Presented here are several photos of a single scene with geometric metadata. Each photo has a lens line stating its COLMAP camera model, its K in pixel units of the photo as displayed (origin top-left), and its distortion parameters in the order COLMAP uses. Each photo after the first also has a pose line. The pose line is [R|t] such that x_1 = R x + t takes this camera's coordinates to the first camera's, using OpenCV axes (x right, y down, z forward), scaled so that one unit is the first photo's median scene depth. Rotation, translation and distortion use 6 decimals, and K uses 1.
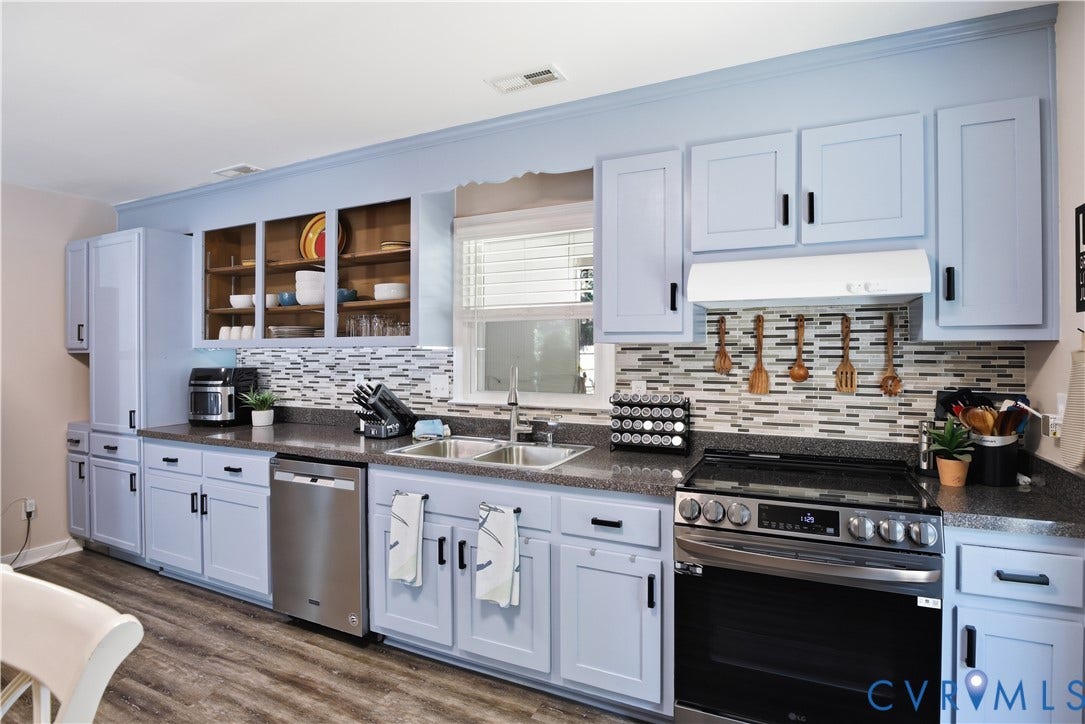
lens RADIAL K [[547.2, 0, 563.4], [0, 547.2, 355.5], [0, 0, 1]] dist [-0.023765, -0.006541]
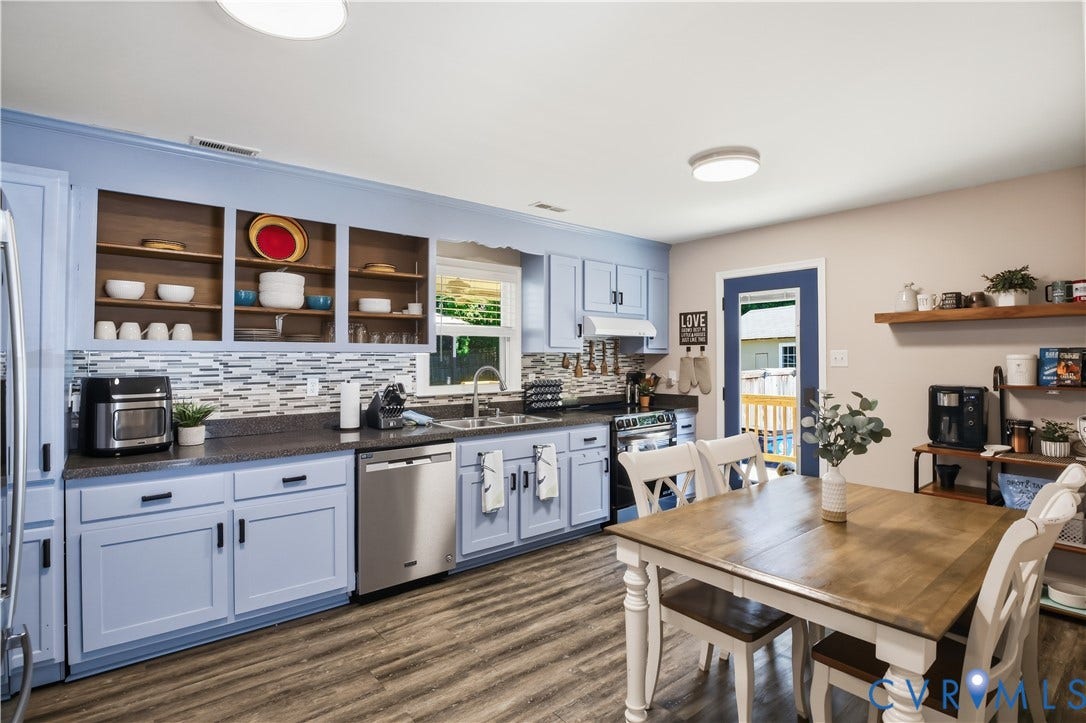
lens RADIAL K [[547.7, 0, 548.6], [0, 547.7, 350.9], [0, 0, 1]] dist [-0.023765, -0.006541]
pose [[0.413814, 0.011499, 0.910289, -1.562778], [0.002476, 0.999902, -0.013757, -0.002877], [-0.910358, 0.007947, 0.413745, 0.227485]]
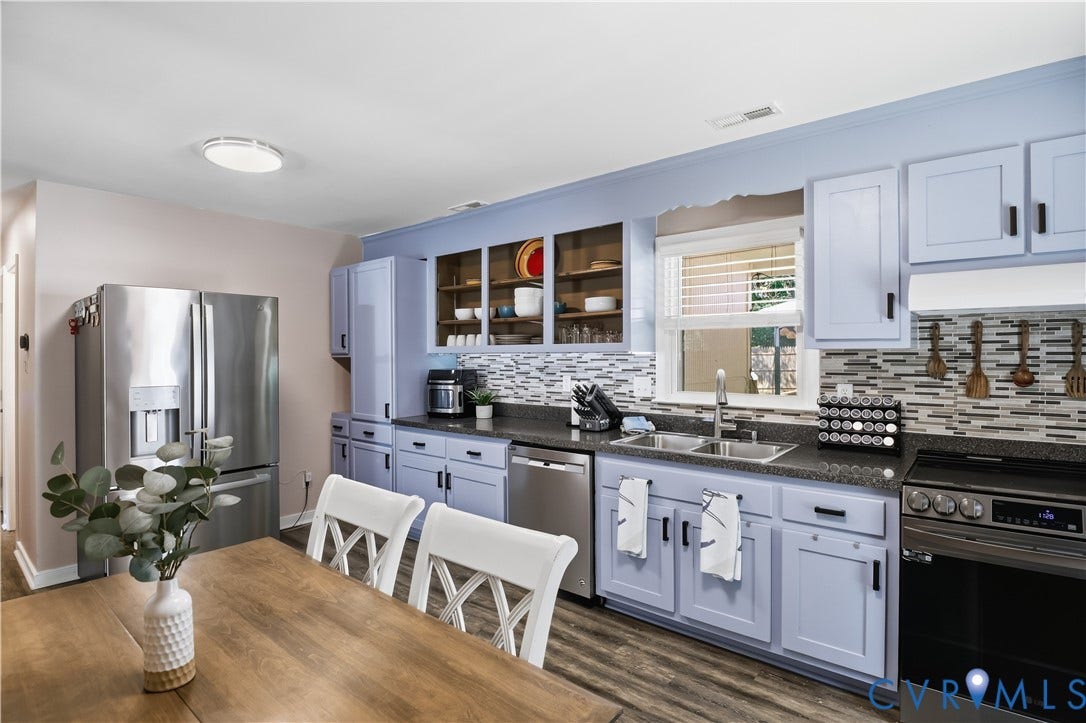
lens RADIAL K [[547.7, 0, 552.2], [0, 547.7, 356.2], [0, 0, 1]] dist [-0.023765, -0.006541]
pose [[0.967998, -0.001018, -0.250957, -0.157402], [0.000693, 0.999999, -0.001384, -0.007476], [0.250958, 0.001166, 0.967997, -0.175813]]
